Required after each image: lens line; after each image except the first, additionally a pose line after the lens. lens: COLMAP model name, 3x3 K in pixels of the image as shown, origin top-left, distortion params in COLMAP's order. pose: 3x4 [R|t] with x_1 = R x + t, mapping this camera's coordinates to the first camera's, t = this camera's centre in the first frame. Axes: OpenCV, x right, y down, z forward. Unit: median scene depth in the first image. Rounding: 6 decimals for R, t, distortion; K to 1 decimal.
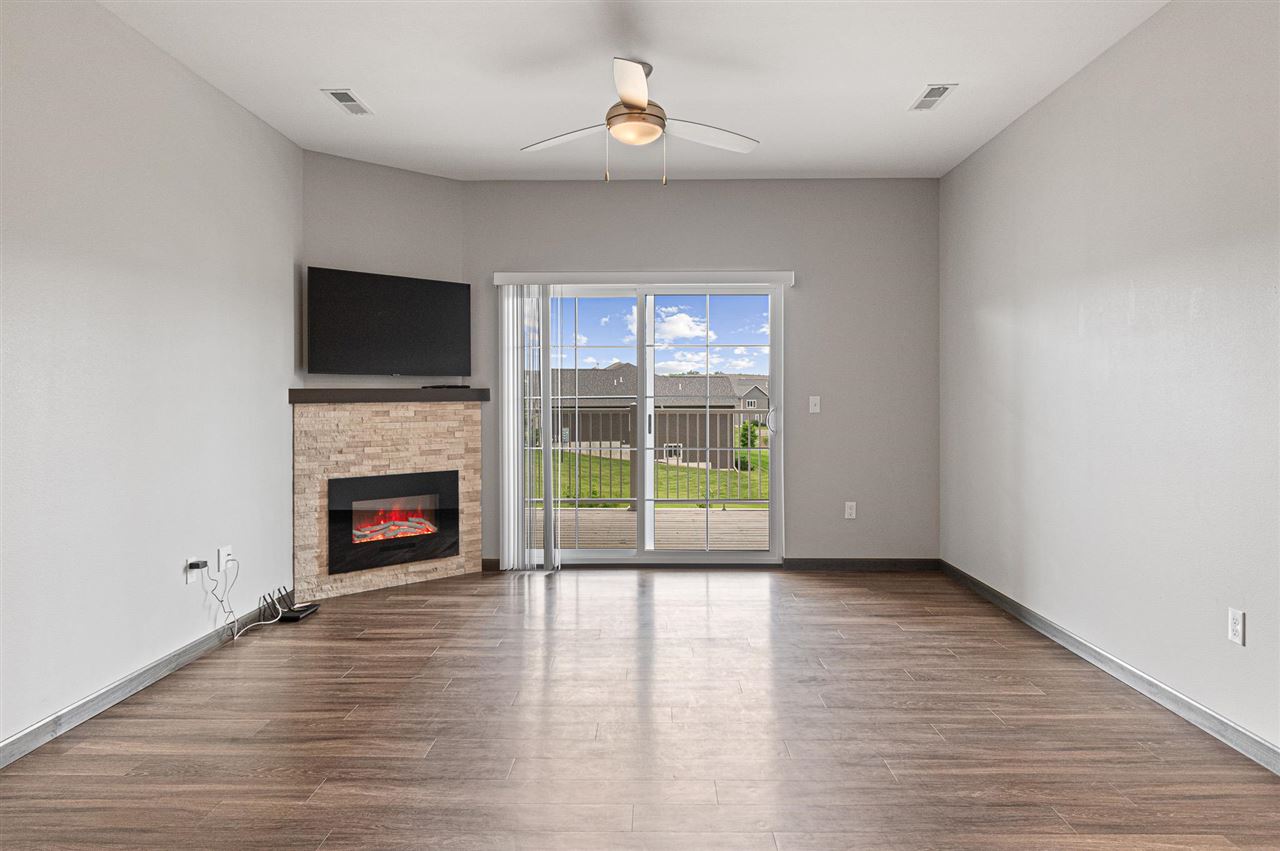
lens RADIAL K [[825.3, 0, 639.4], [0, 825.3, 417.8], [0, 0, 1]] dist [0.003744, -0.000491]
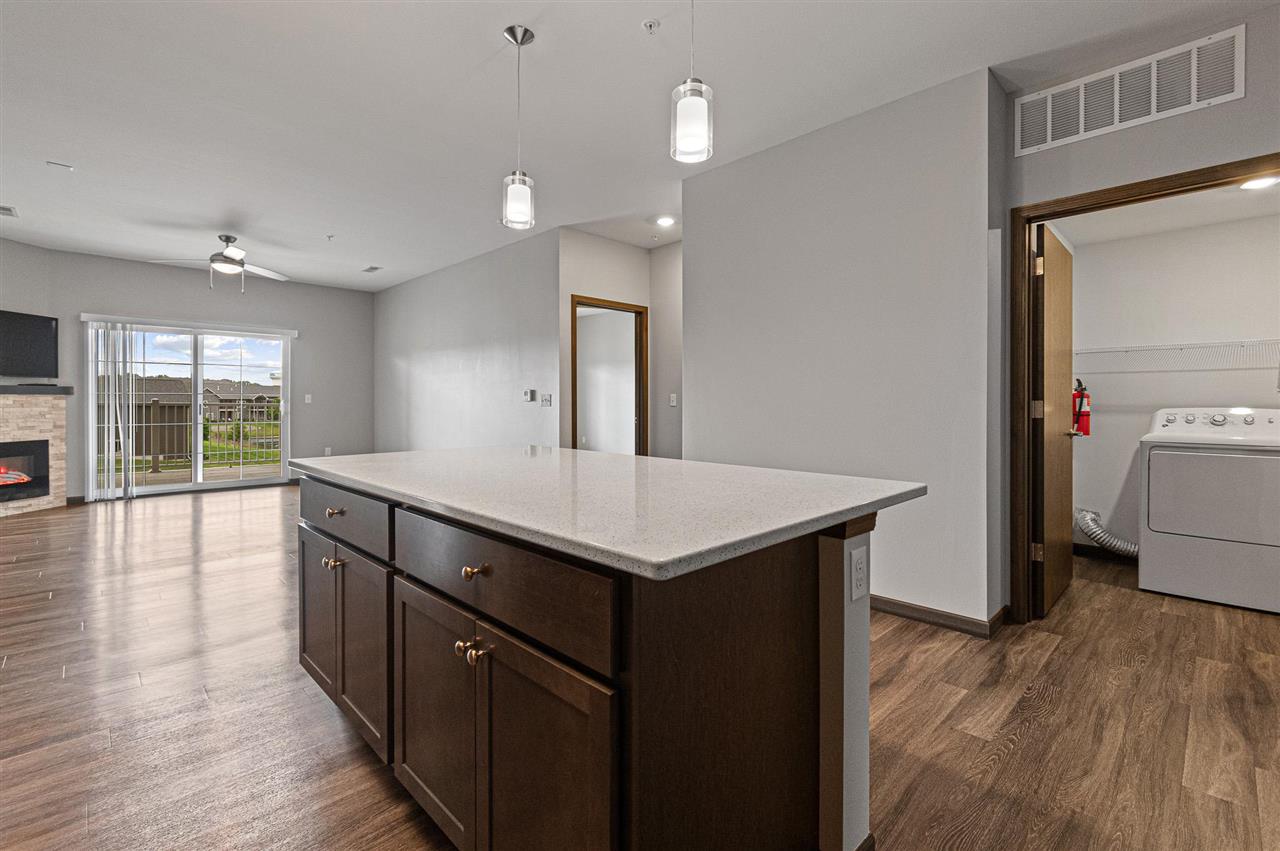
lens RADIAL K [[575.9, 0, 641.3], [0, 575.9, 403.2], [0, 0, 1]] dist [-0.002631, -0.000307]
pose [[0.701880, 0.005115, 0.712276, -0.206168], [0.008277, 0.999848, -0.015335, 0.021467], [-0.712247, 0.016659, 0.701732, -0.525107]]
